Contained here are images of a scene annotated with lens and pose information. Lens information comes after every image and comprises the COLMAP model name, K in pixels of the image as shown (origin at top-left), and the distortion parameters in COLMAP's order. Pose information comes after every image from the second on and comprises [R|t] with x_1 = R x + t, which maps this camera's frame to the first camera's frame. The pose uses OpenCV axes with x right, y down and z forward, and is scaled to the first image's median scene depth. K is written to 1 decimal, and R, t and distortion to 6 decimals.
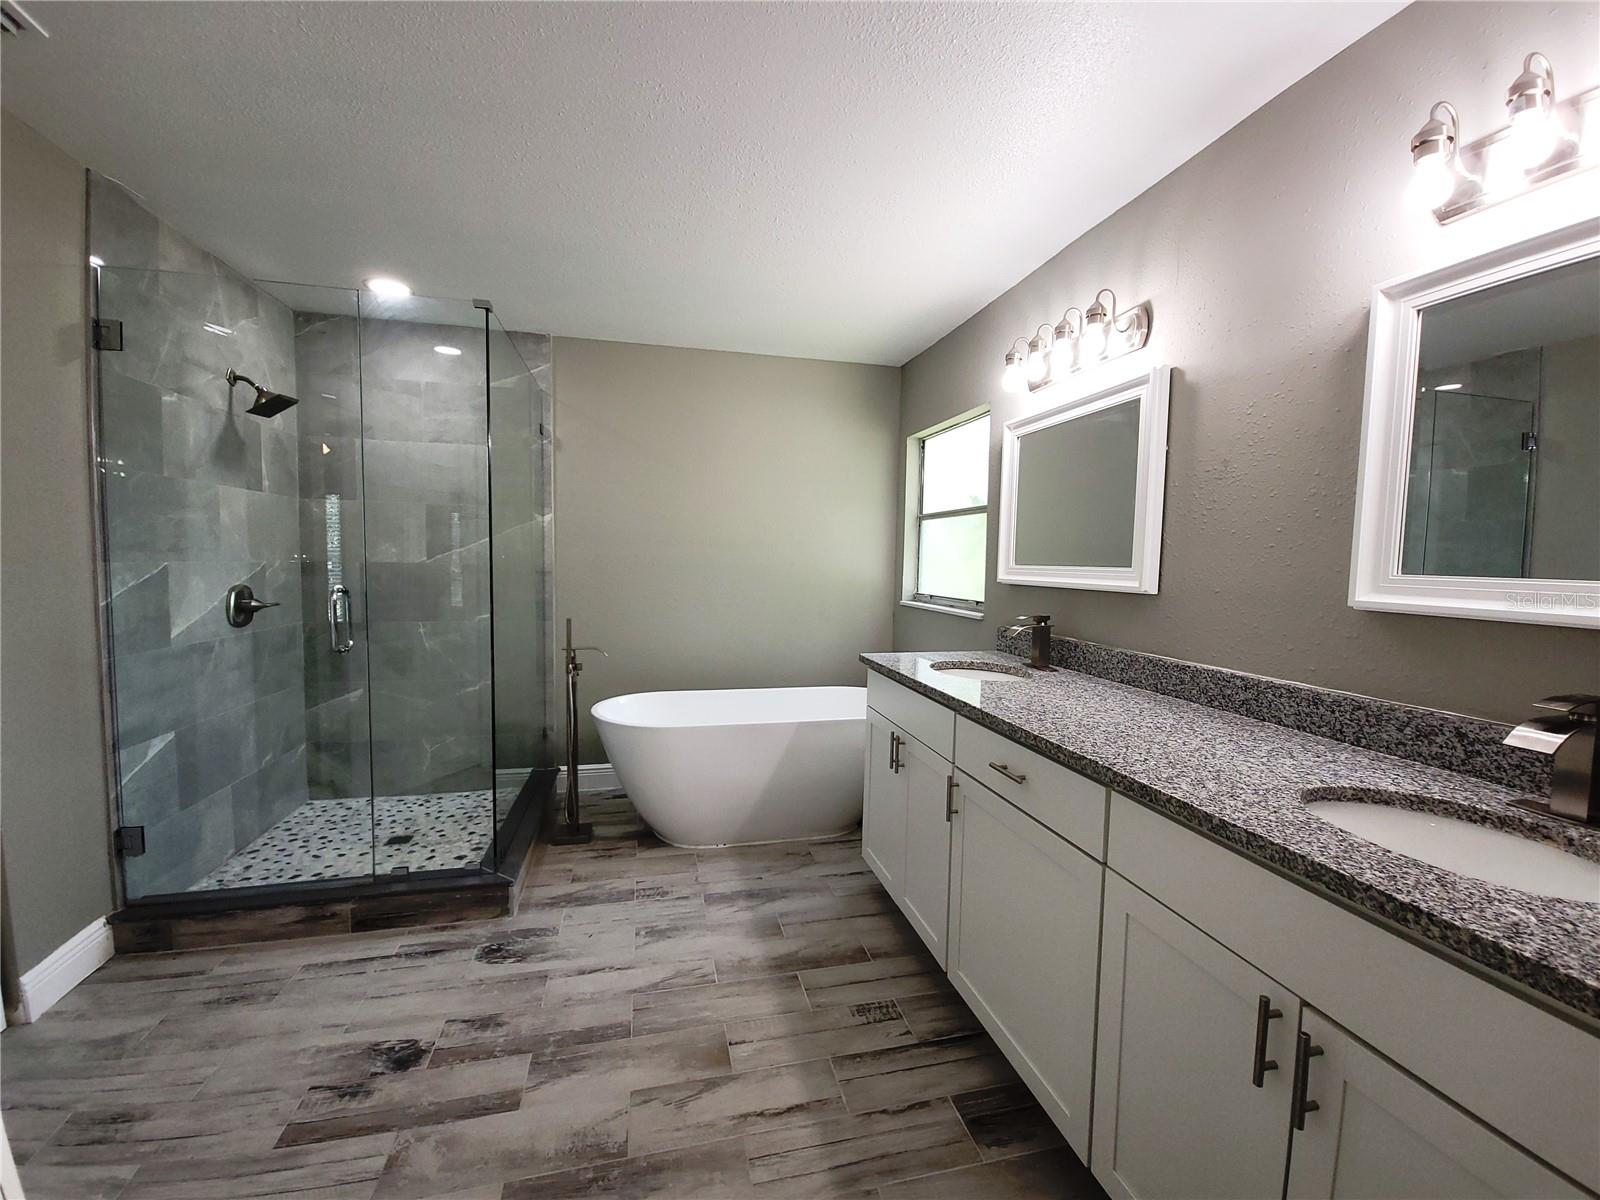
lens RADIAL K [[643.6, 0, 795.9], [0, 643.6, 605.0], [0, 0, 1]] dist [0.002054, -0.004273]
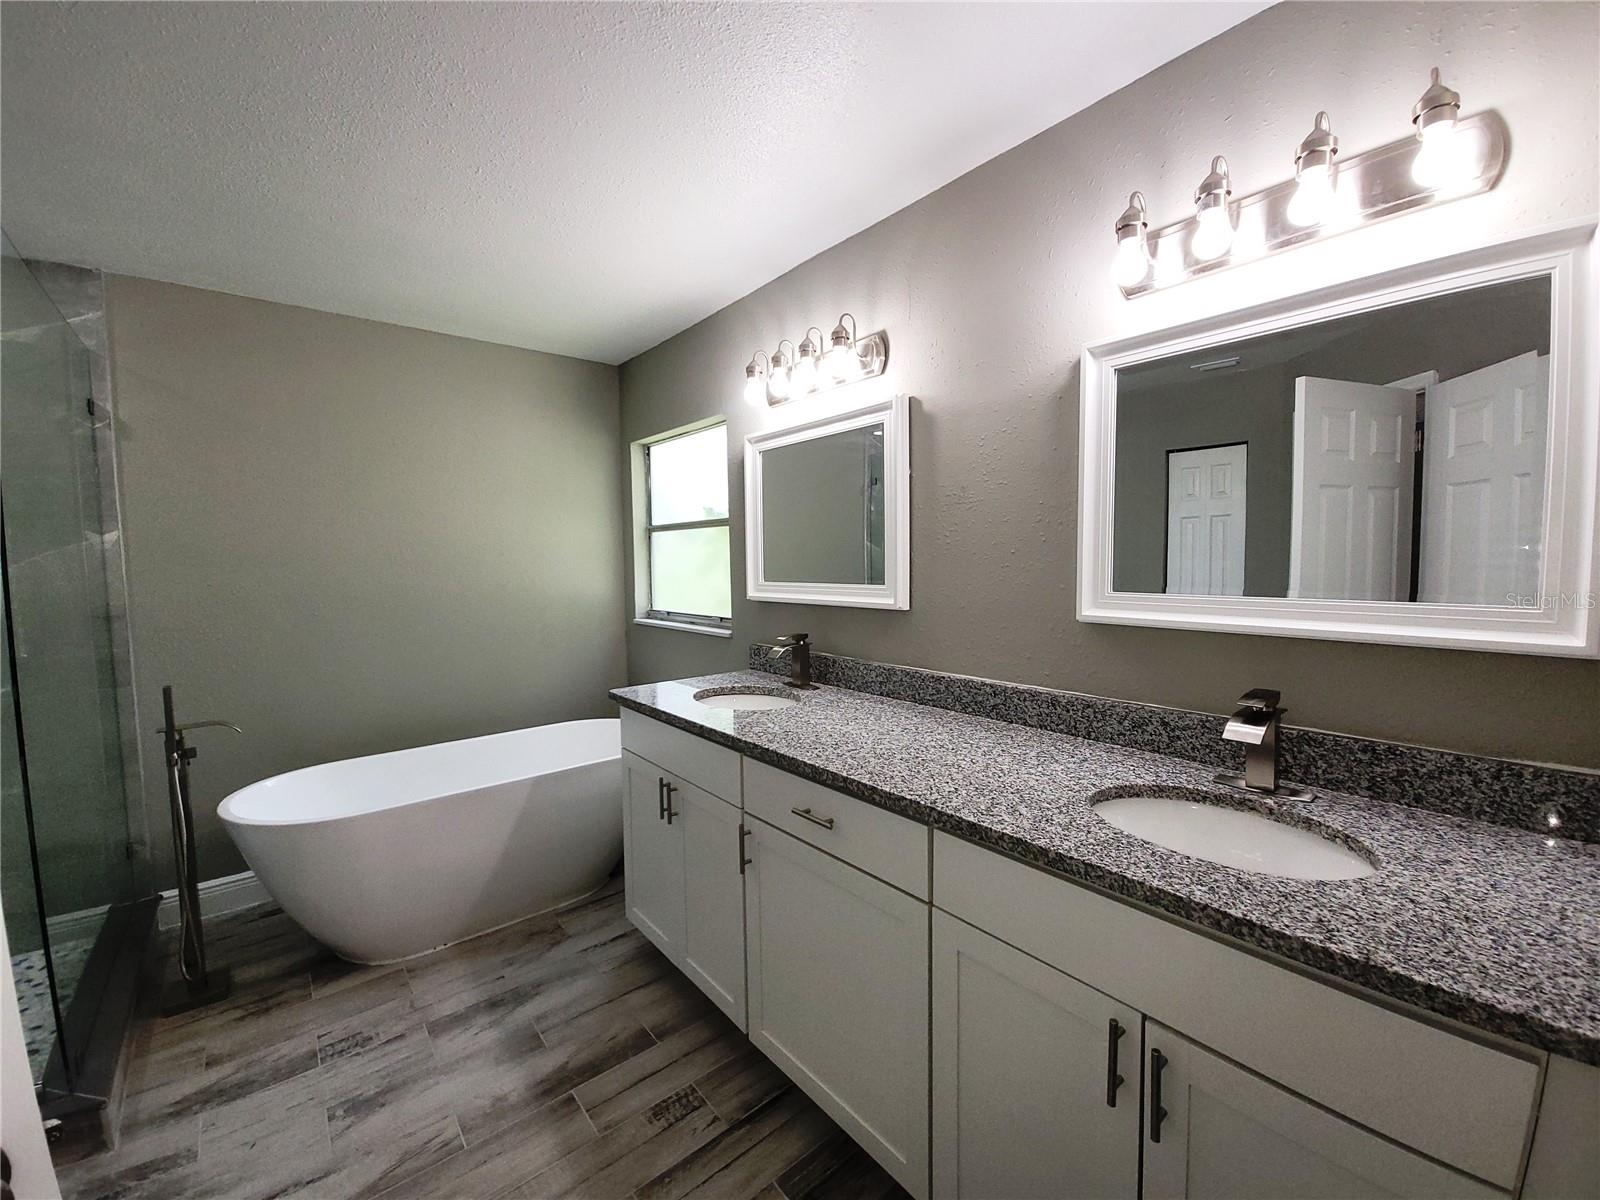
lens RADIAL K [[643.6, 0, 795.9], [0, 643.6, 605.0], [0, 0, 1]] dist [0.002054, -0.004273]
pose [[0.896029, -0.061508, 0.439715, -0.066954], [0.061476, 0.998006, 0.014329, -0.048931], [-0.439719, 0.014192, 0.898023, 0.124905]]
